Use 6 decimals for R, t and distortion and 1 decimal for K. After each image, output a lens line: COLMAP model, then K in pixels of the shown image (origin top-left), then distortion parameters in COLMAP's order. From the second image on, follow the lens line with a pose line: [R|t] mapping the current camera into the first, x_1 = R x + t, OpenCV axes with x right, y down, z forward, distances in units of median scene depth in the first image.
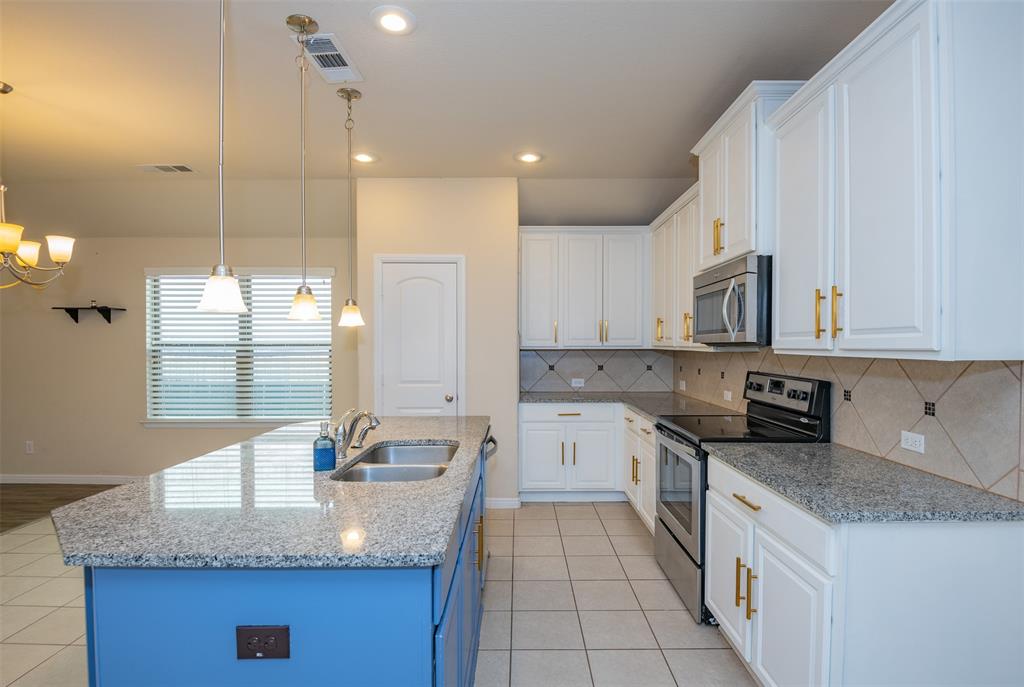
lens RADIAL K [[511.4, 0, 518.8], [0, 511.4, 353.0], [0, 0, 1]] dist [-0.010032, -0.000870]
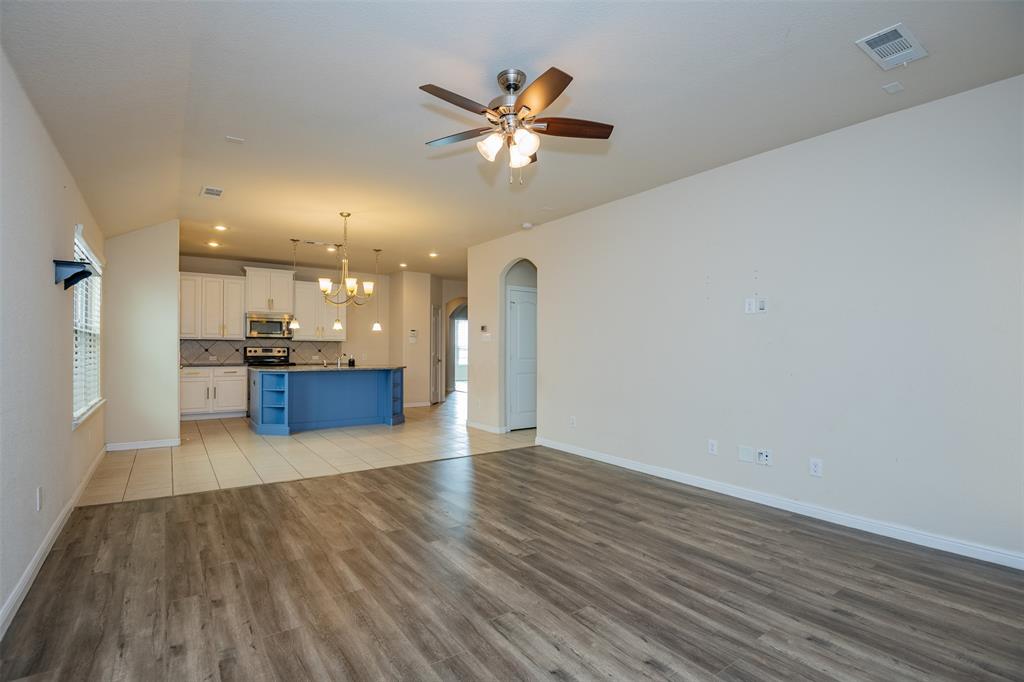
lens RADIAL K [[476.2, 0, 514.6], [0, 476.2, 340.8], [0, 0, 1]] dist [0.005192, -0.020916]
pose [[-0.588244, 0.010961, 0.808610, -1.997901], [0.010898, 0.999925, -0.005626, 0.025501], [-0.808610, 0.005503, -0.588319, 1.027299]]
